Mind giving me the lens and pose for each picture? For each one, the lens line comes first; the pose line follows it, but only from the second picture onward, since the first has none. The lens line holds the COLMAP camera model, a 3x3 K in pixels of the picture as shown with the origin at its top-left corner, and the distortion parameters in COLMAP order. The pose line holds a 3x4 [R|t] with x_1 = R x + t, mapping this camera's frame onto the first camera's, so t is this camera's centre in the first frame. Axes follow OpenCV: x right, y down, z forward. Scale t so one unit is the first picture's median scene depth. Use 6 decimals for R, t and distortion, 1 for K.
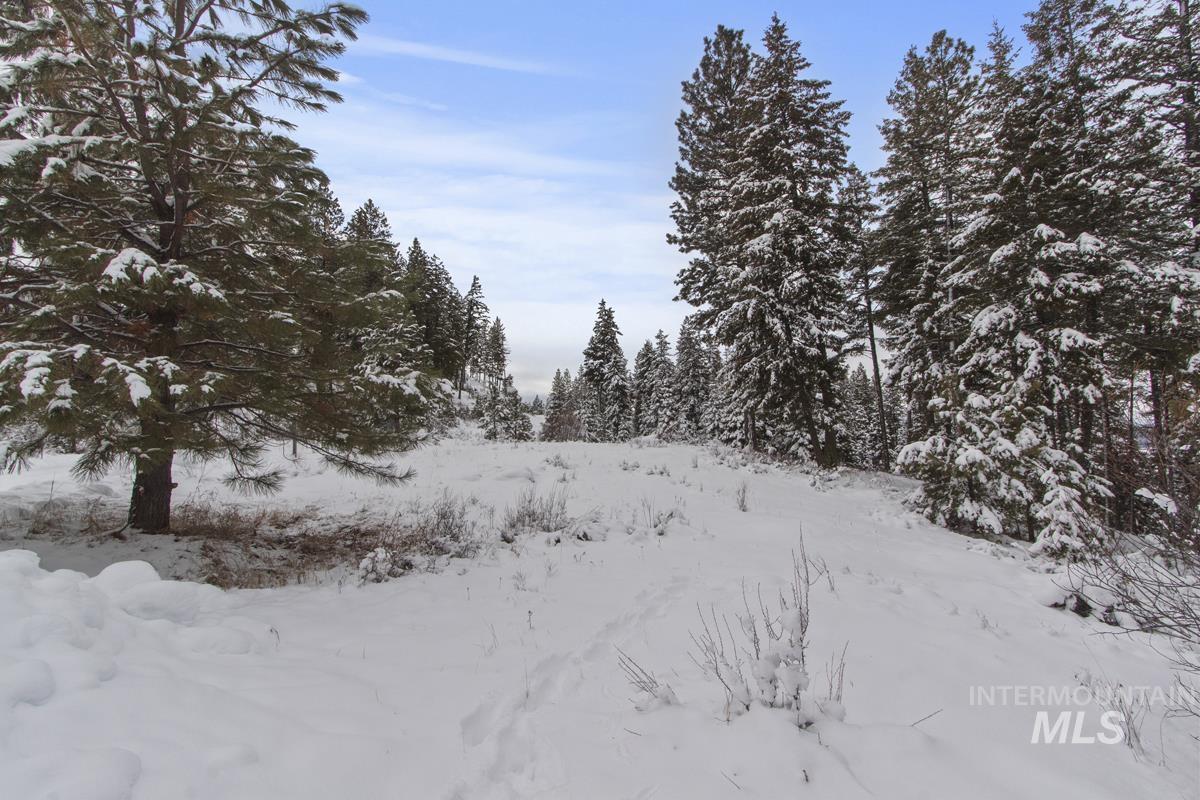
lens RADIAL K [[572.0, 0, 599.7], [0, 572.0, 404.0], [0, 0, 1]] dist [0.001246, 0.000090]
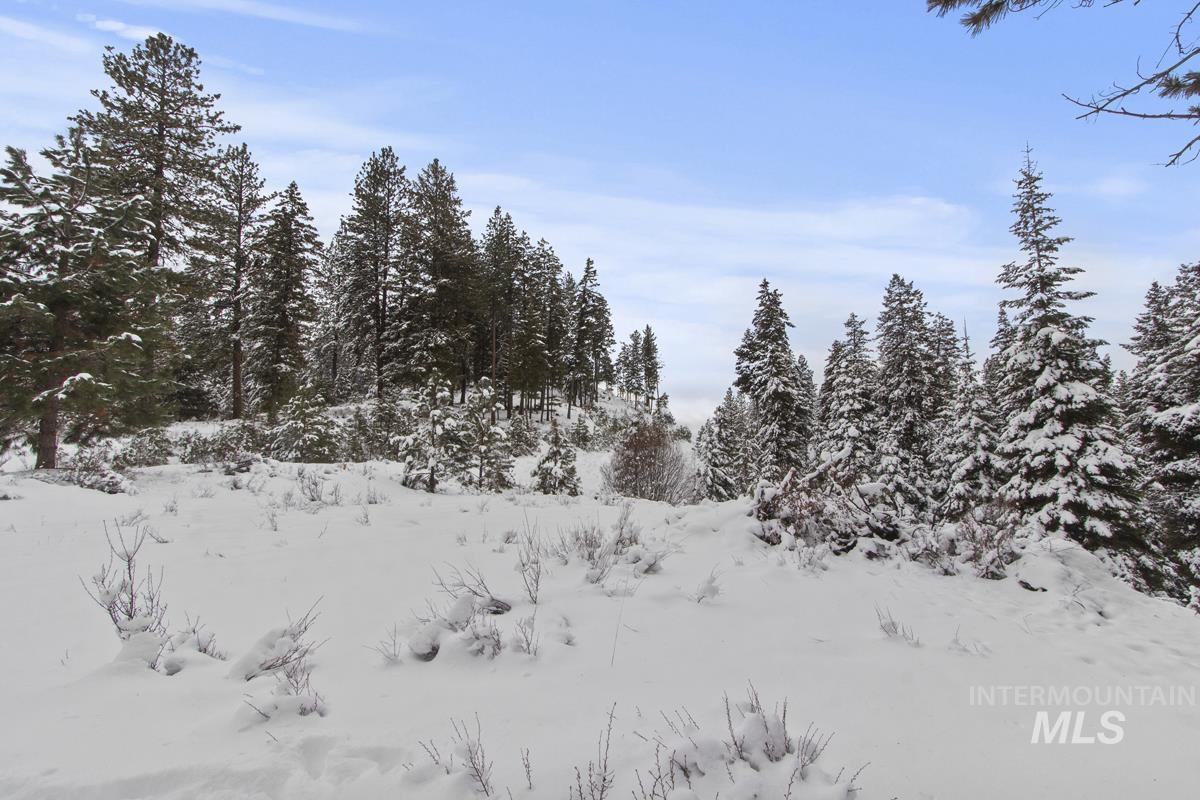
lens RADIAL K [[572.0, 0, 599.8], [0, 572.0, 402.0], [0, 0, 1]] dist [0.001246, 0.000090]
pose [[0.945330, -0.015802, -0.325734, 0.044380], [-0.001287, 0.998637, -0.052182, 0.009253], [0.326114, 0.049748, 0.944020, 0.285213]]
